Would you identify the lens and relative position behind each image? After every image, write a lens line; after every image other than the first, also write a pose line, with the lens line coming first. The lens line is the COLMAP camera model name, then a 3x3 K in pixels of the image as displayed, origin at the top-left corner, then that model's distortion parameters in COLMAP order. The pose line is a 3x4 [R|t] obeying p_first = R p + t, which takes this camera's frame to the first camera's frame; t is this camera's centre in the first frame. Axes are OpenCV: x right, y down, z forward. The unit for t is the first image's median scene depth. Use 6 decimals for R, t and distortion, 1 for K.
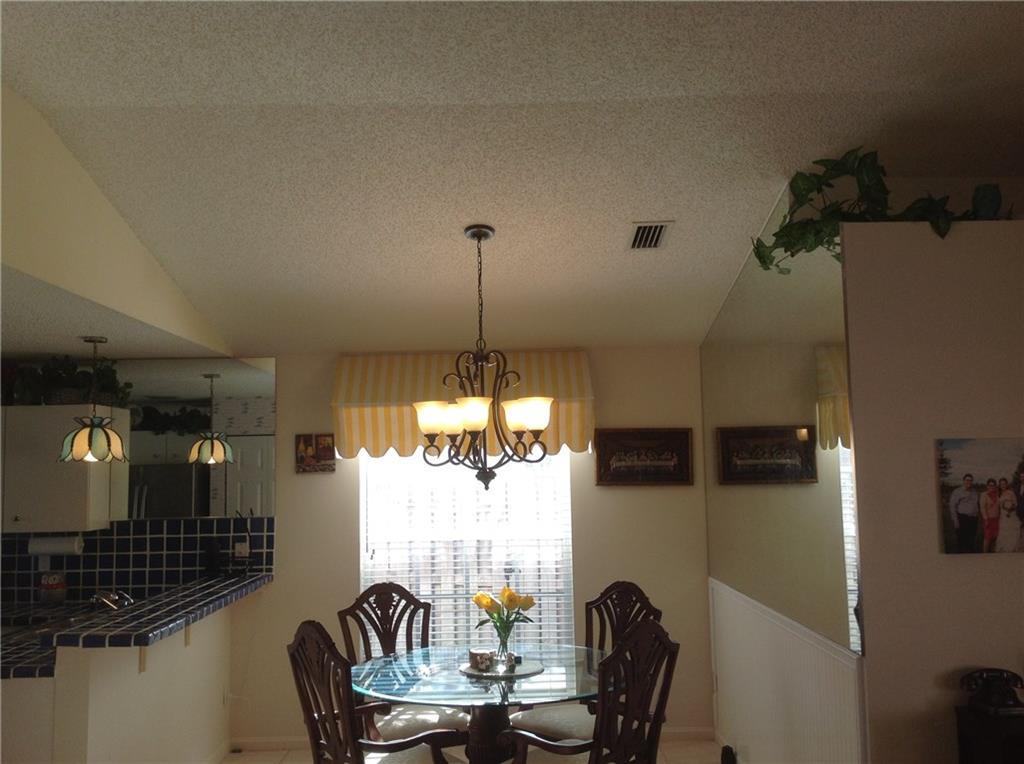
lens RADIAL K [[968.0, 0, 502.3], [0, 968.0, 386.0], [0, 0, 1]] dist [0.148710, -0.300905]
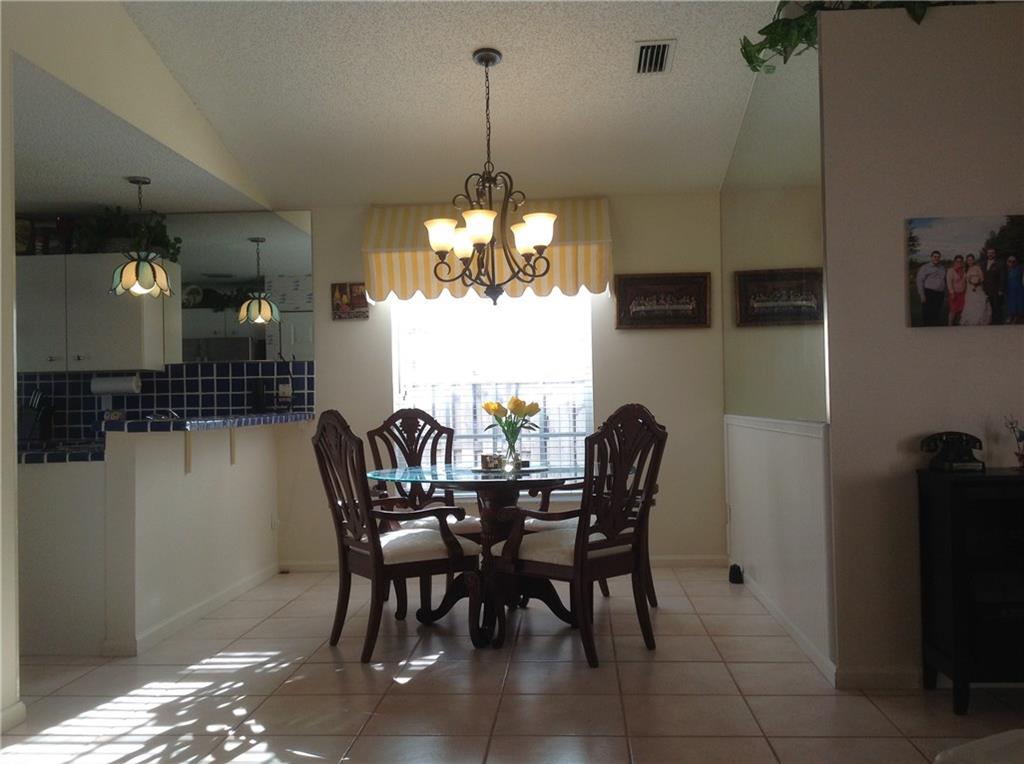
lens RADIAL K [[968.0, 0, 502.3], [0, 968.0, 386.0], [0, 0, 1]] dist [0.148710, -0.300905]
pose [[0.997224, -0.002566, -0.074421, 0.055168], [0.007810, 0.997498, 0.070259, 0.093737], [0.074055, -0.070645, 0.994749, -0.050714]]
